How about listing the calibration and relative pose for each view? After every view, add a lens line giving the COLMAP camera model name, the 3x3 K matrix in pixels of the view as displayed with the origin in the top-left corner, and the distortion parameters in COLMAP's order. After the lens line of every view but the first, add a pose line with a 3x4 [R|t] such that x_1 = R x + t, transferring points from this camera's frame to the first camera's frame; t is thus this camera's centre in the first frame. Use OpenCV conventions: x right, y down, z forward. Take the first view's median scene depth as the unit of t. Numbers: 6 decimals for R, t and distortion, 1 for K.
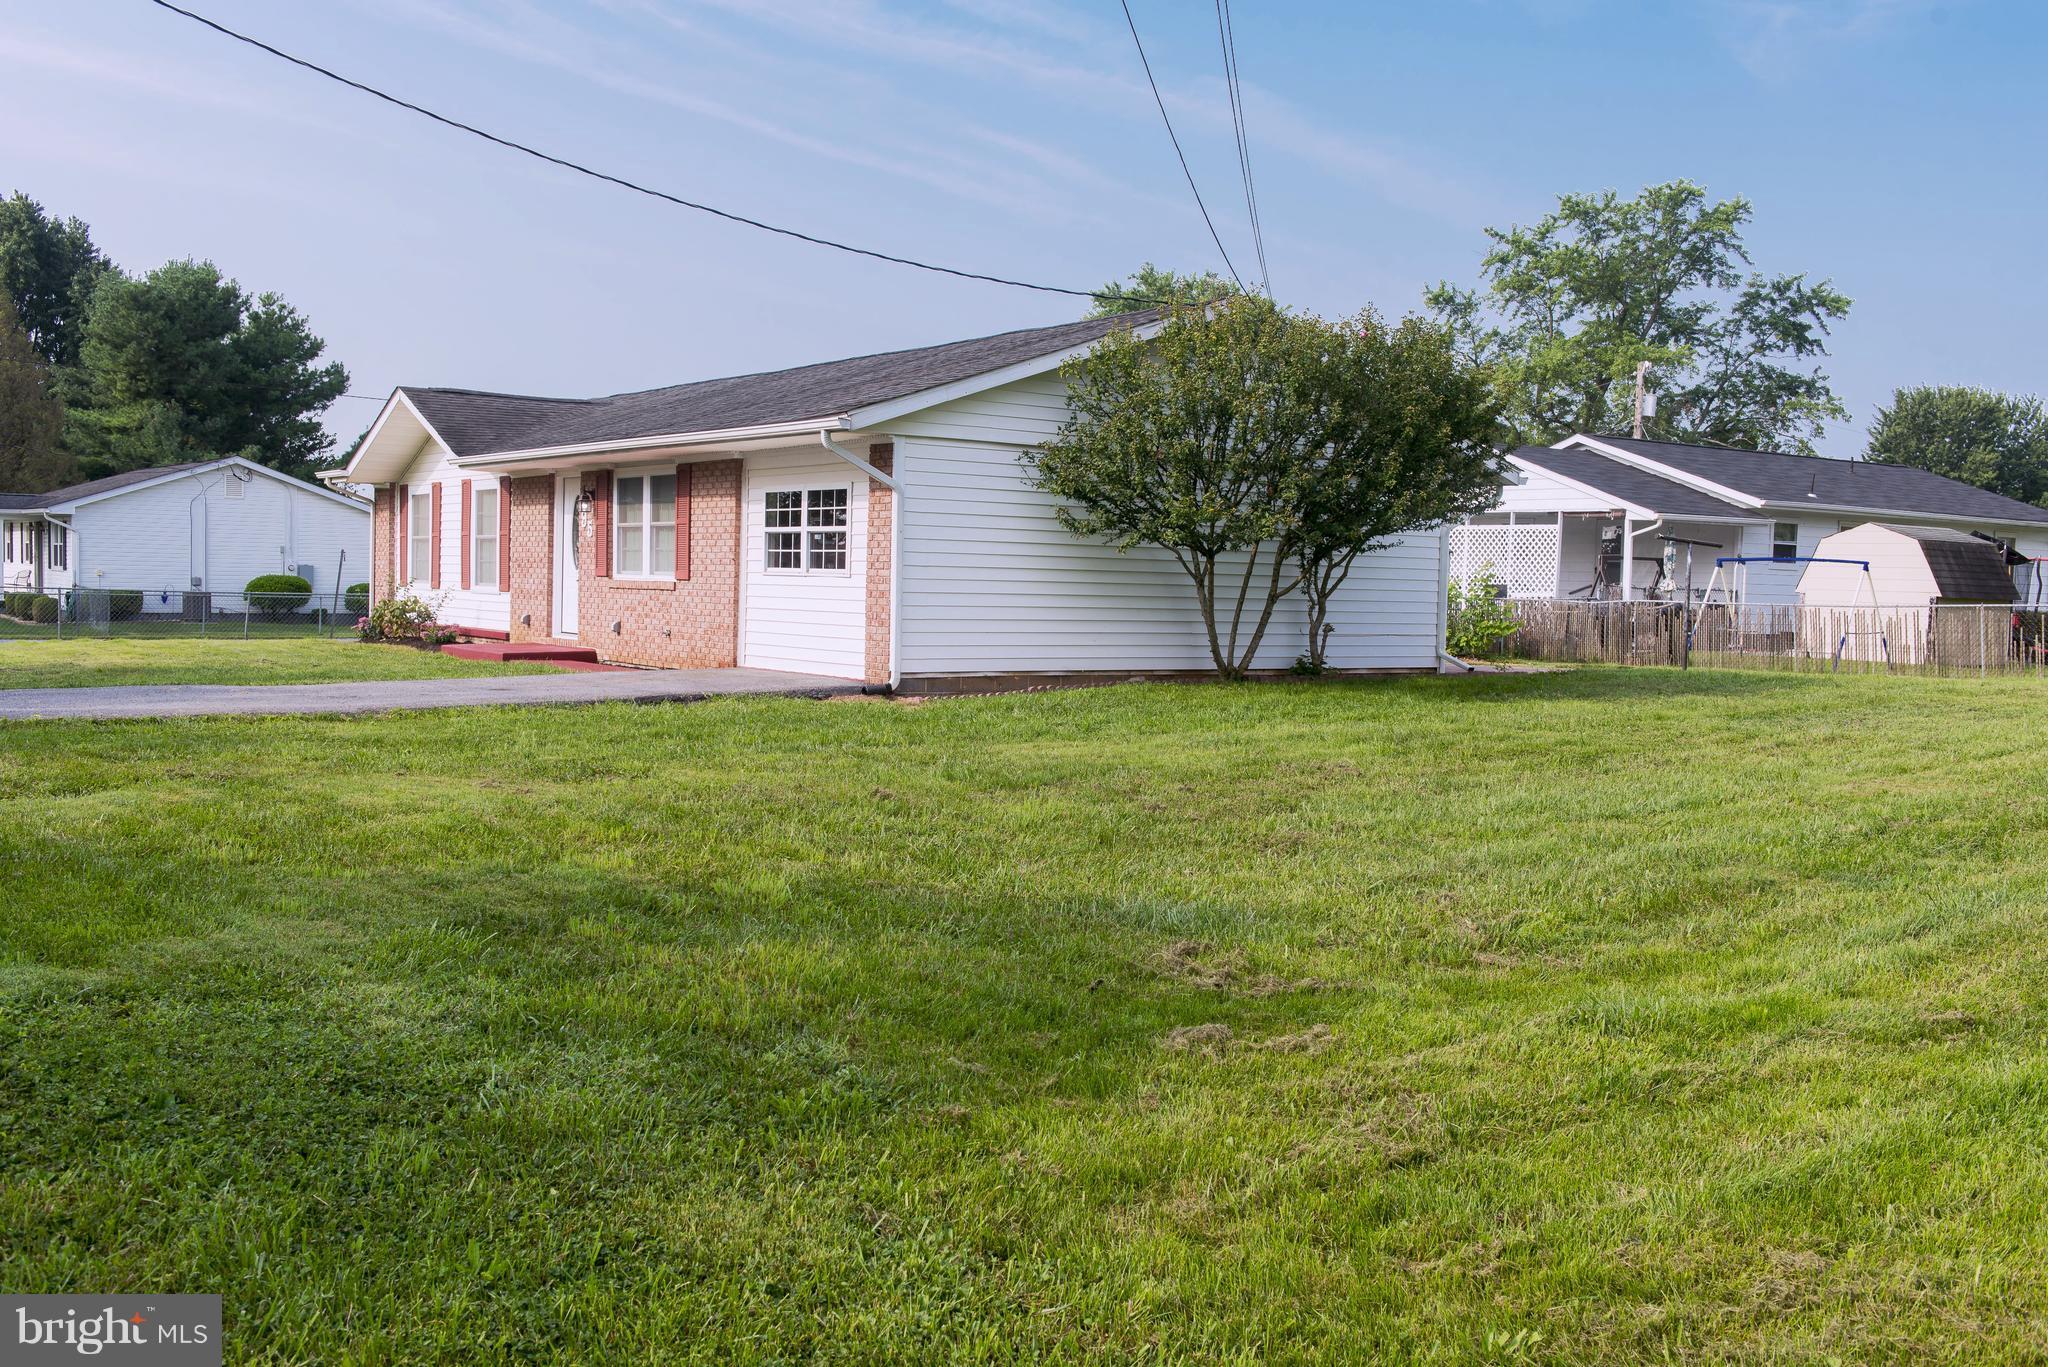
lens RADIAL K [[1818.3, 0, 1056.9], [0, 1818.3, 656.7], [0, 0, 1]] dist [0.013050, -0.000388]
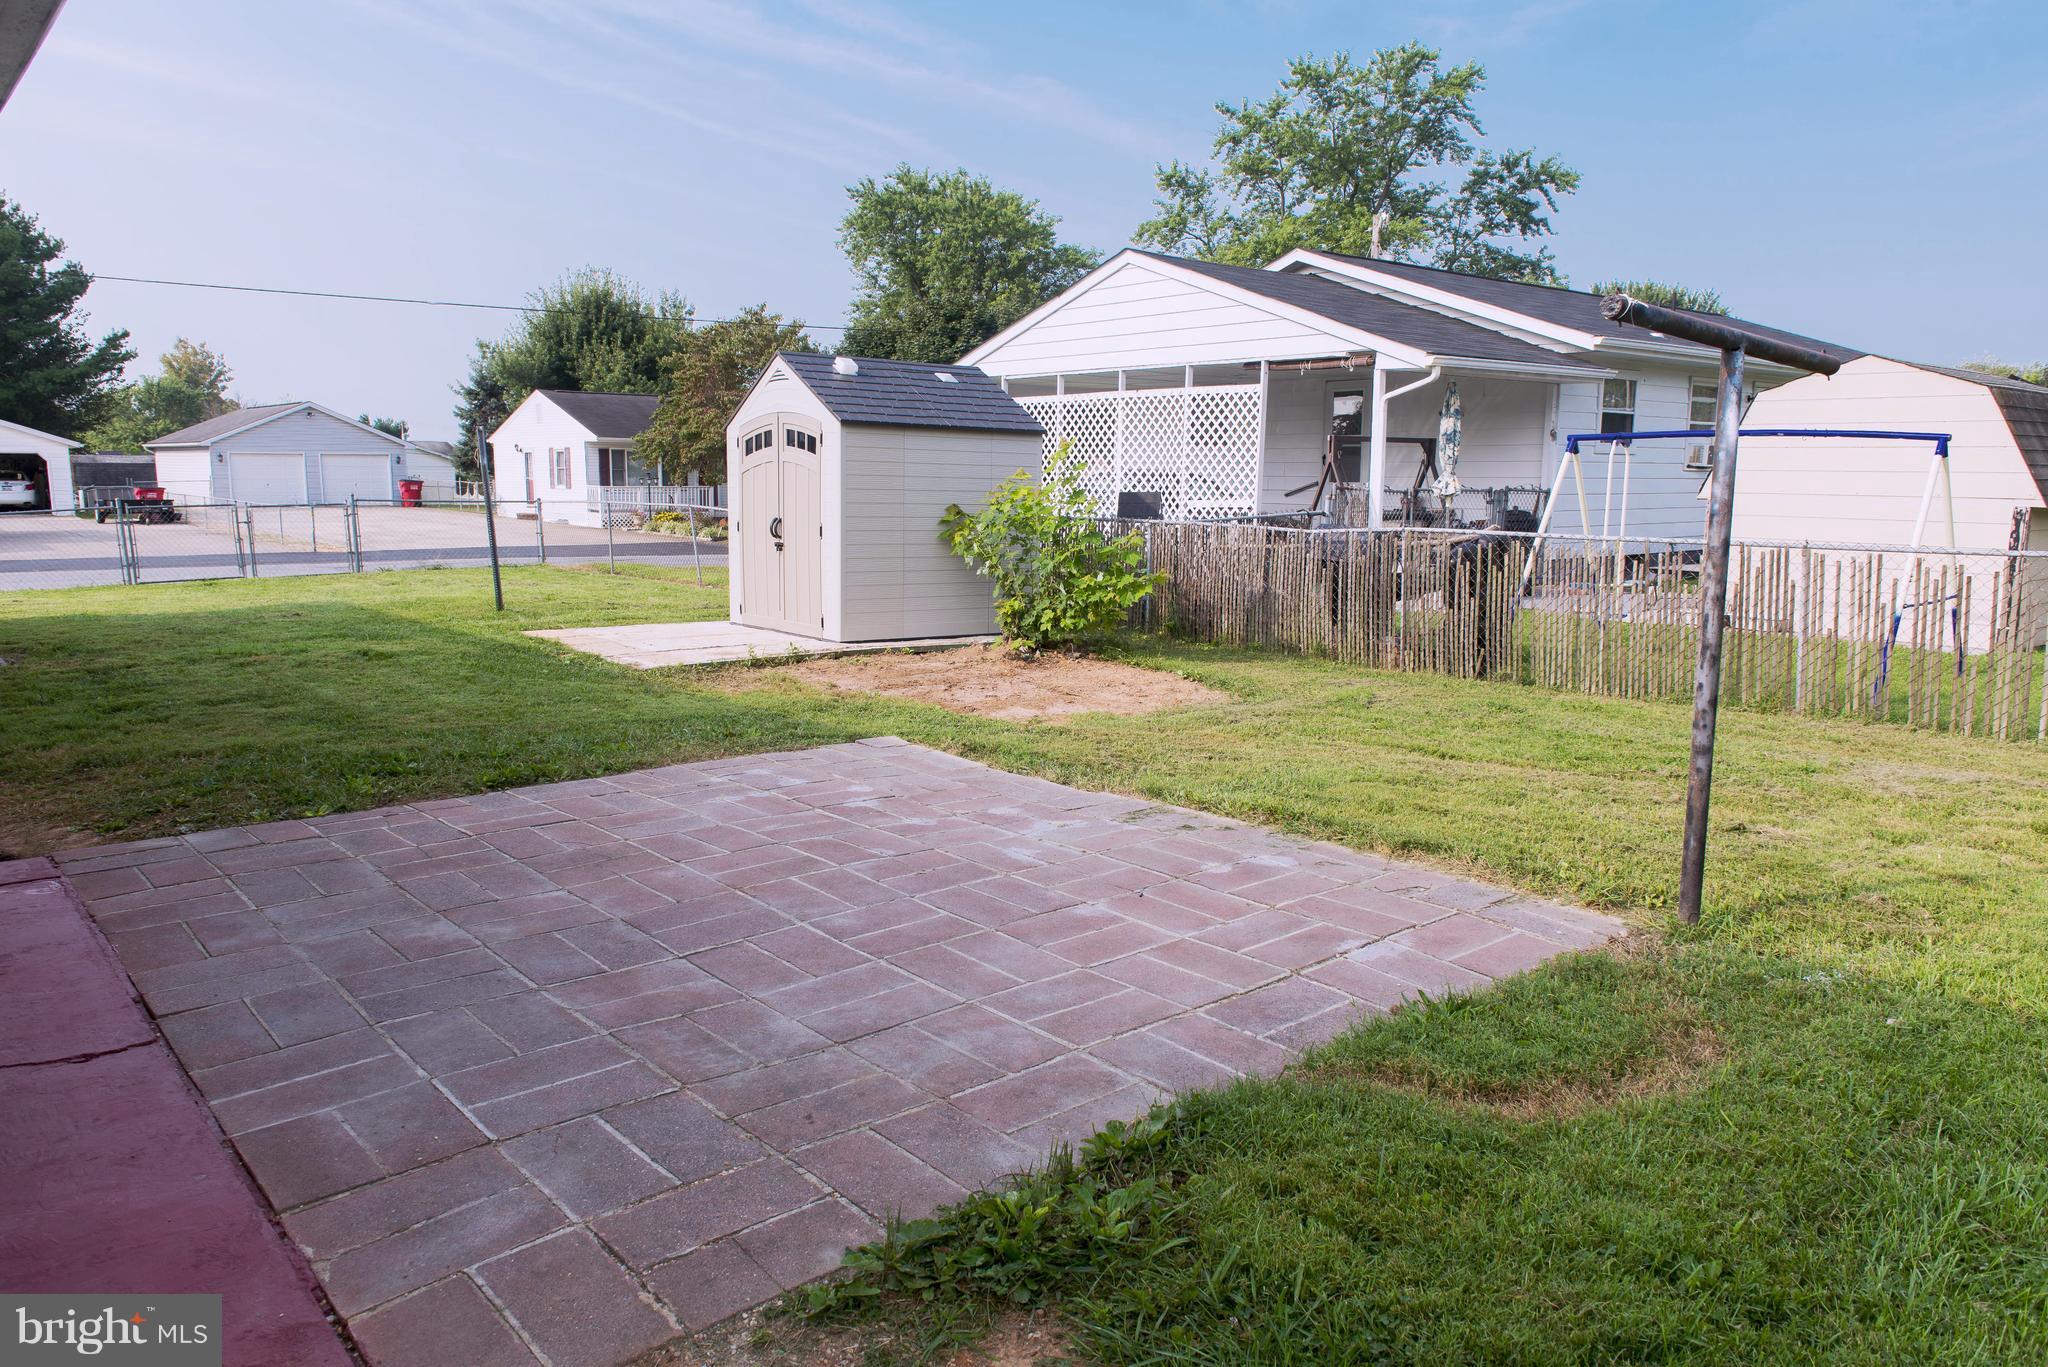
lens RADIAL K [[1401.0, 0, 1022.3], [0, 1401.0, 677.2], [0, 0, 1]] dist [0.034274, -0.034066]
pose [[0.996932, -0.028693, 0.072829, 0.070538], [0.020839, 0.994106, 0.106390, -0.012175], [-0.075452, -0.104546, 0.991654, 0.236518]]
